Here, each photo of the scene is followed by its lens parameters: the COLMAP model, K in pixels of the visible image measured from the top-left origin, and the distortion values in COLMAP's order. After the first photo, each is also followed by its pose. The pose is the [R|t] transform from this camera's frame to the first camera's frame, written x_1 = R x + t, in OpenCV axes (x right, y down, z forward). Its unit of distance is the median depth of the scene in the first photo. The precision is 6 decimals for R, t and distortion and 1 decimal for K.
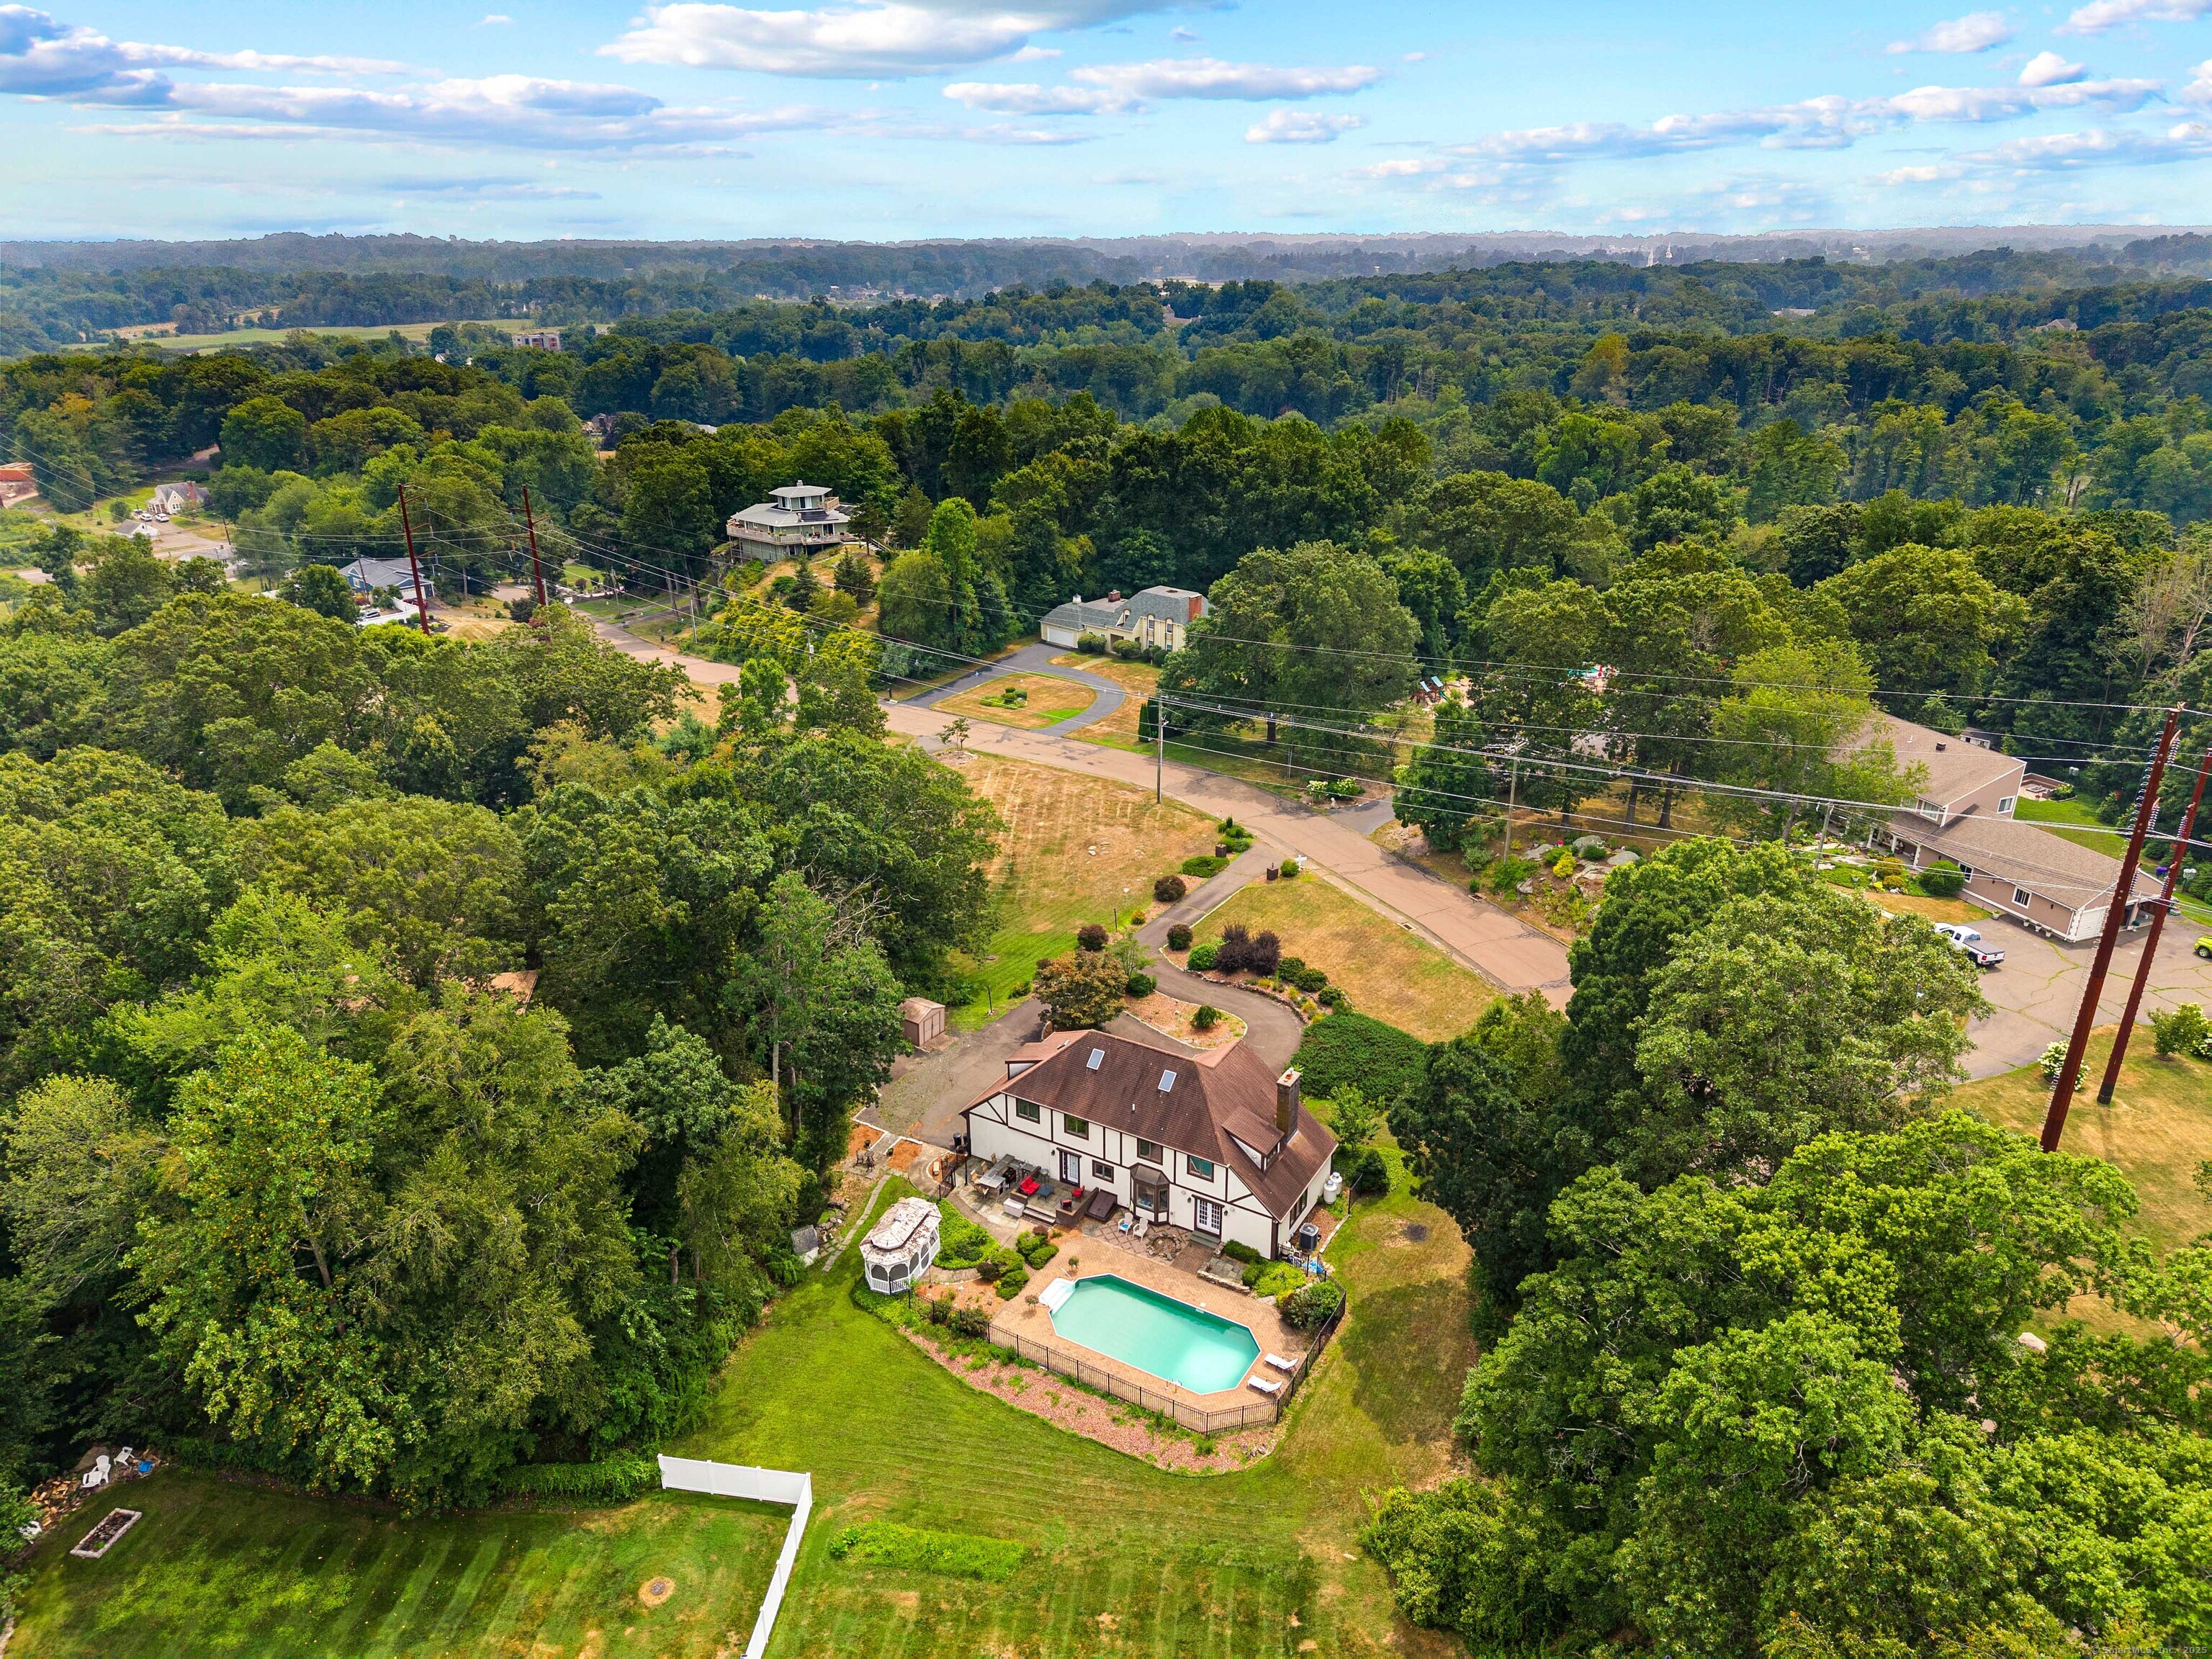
lens RADIAL K [[1479.7, 0, 1097.7], [0, 1479.7, 827.5], [0, 0, 1]] dist [0.057205, -0.033826]
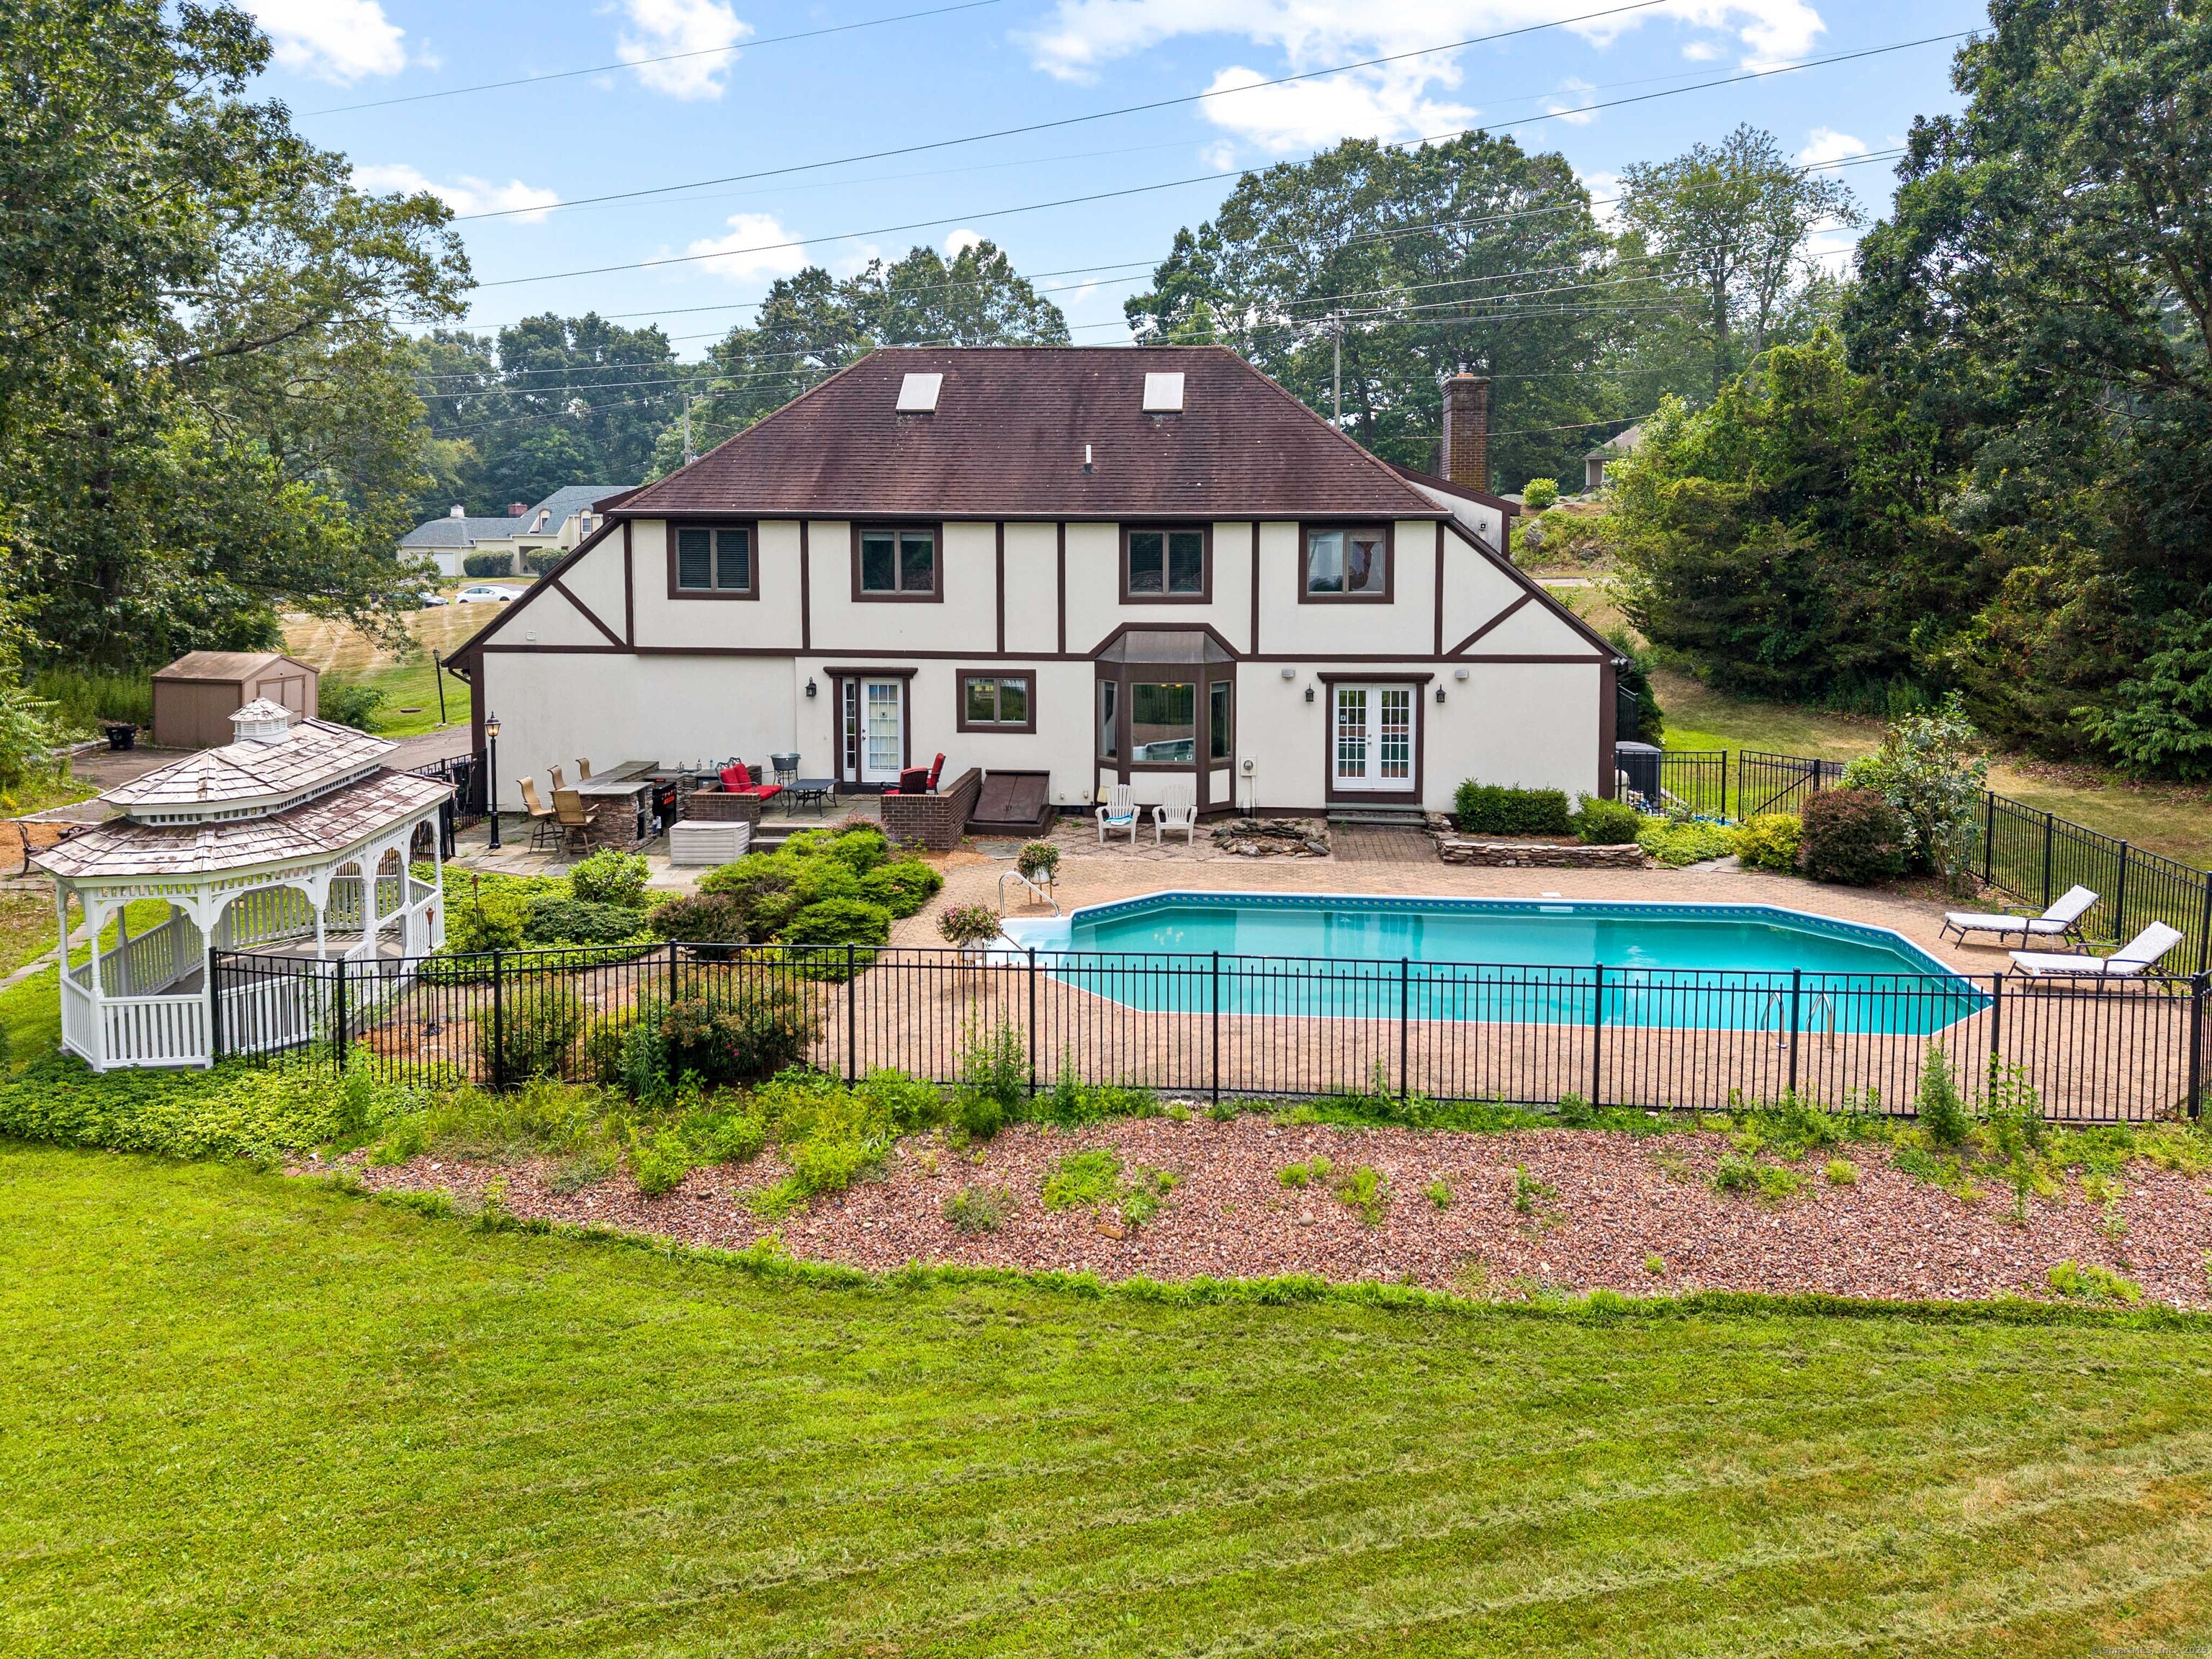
lens RADIAL K [[1479.7, 0, 1143.0], [0, 1479.7, 783.6], [0, 0, 1]] dist [0.057205, -0.033826]
pose [[0.892364, -0.069917, 0.445868, -0.113995], [0.166067, 0.969484, -0.180341, 0.323394], [-0.419653, 0.234974, 0.876743, 0.747806]]
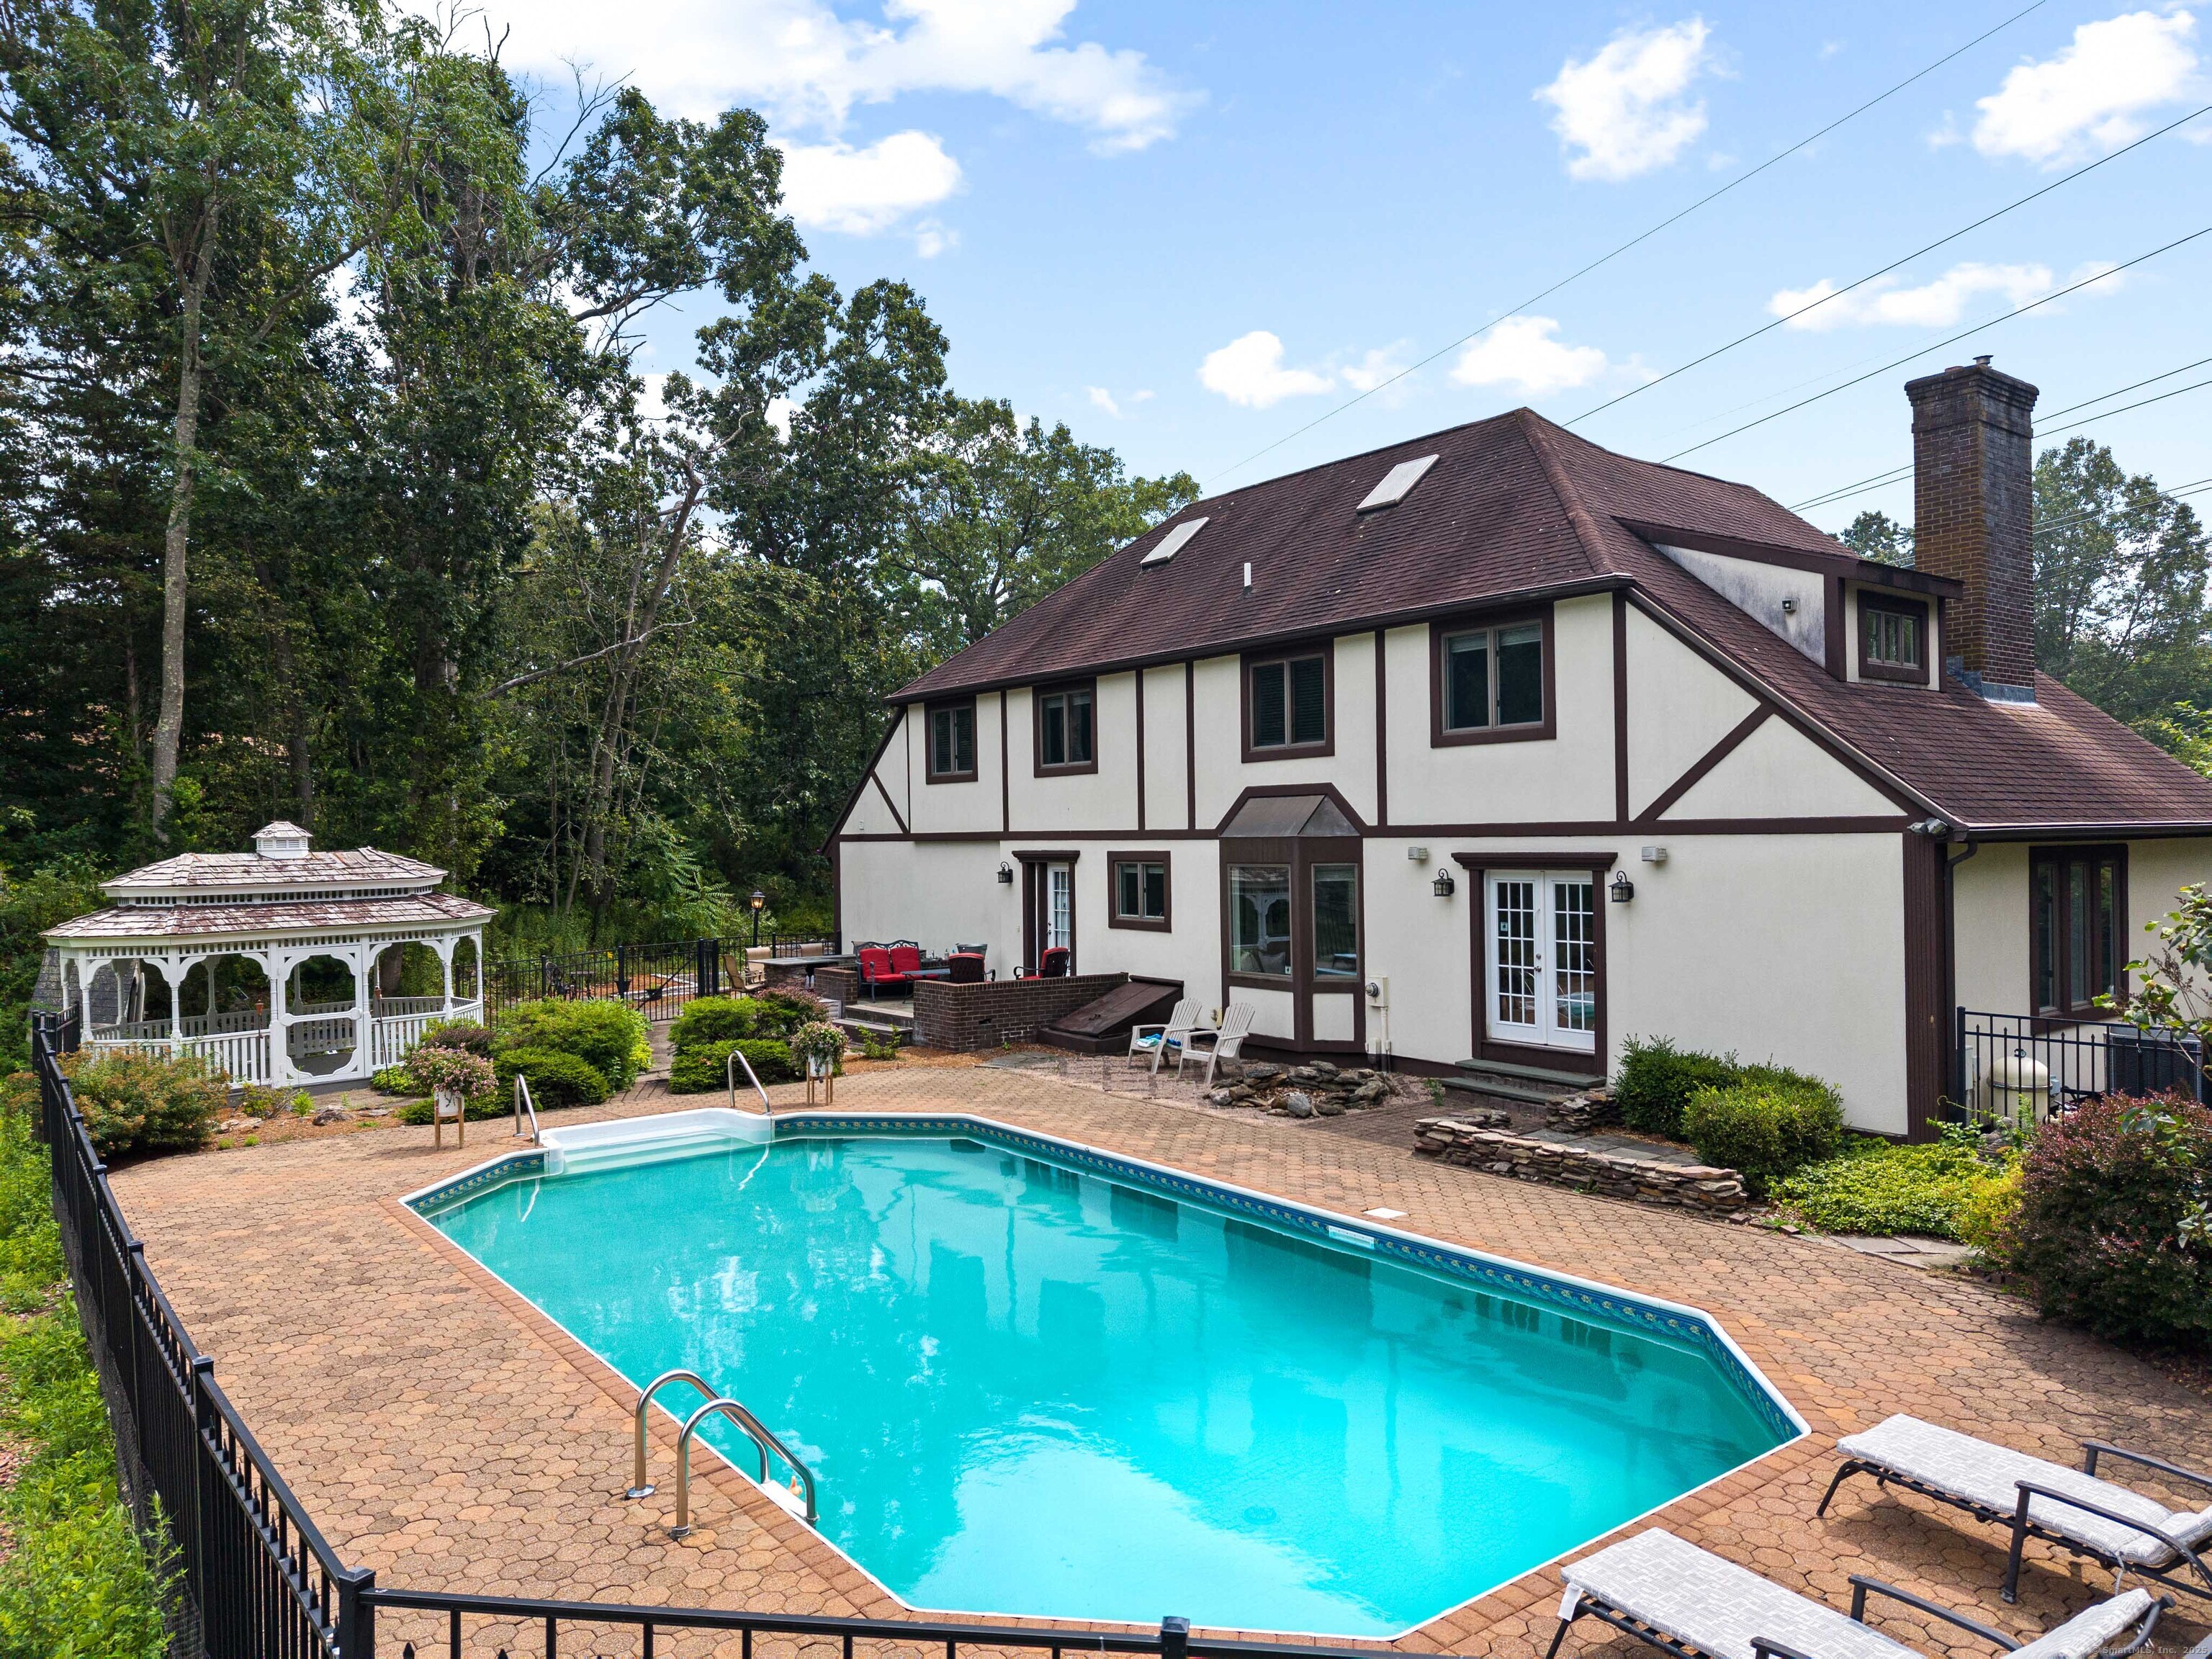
lens RADIAL K [[1479.7, 0, 1099.4], [0, 1479.7, 838.3], [0, 0, 1]] dist [0.057205, -0.033826]
pose [[0.929573, -0.003896, -0.368618, 0.093937], [-0.137056, 0.924613, -0.355396, 0.327369], [0.342214, 0.380888, 0.858961, 0.810975]]
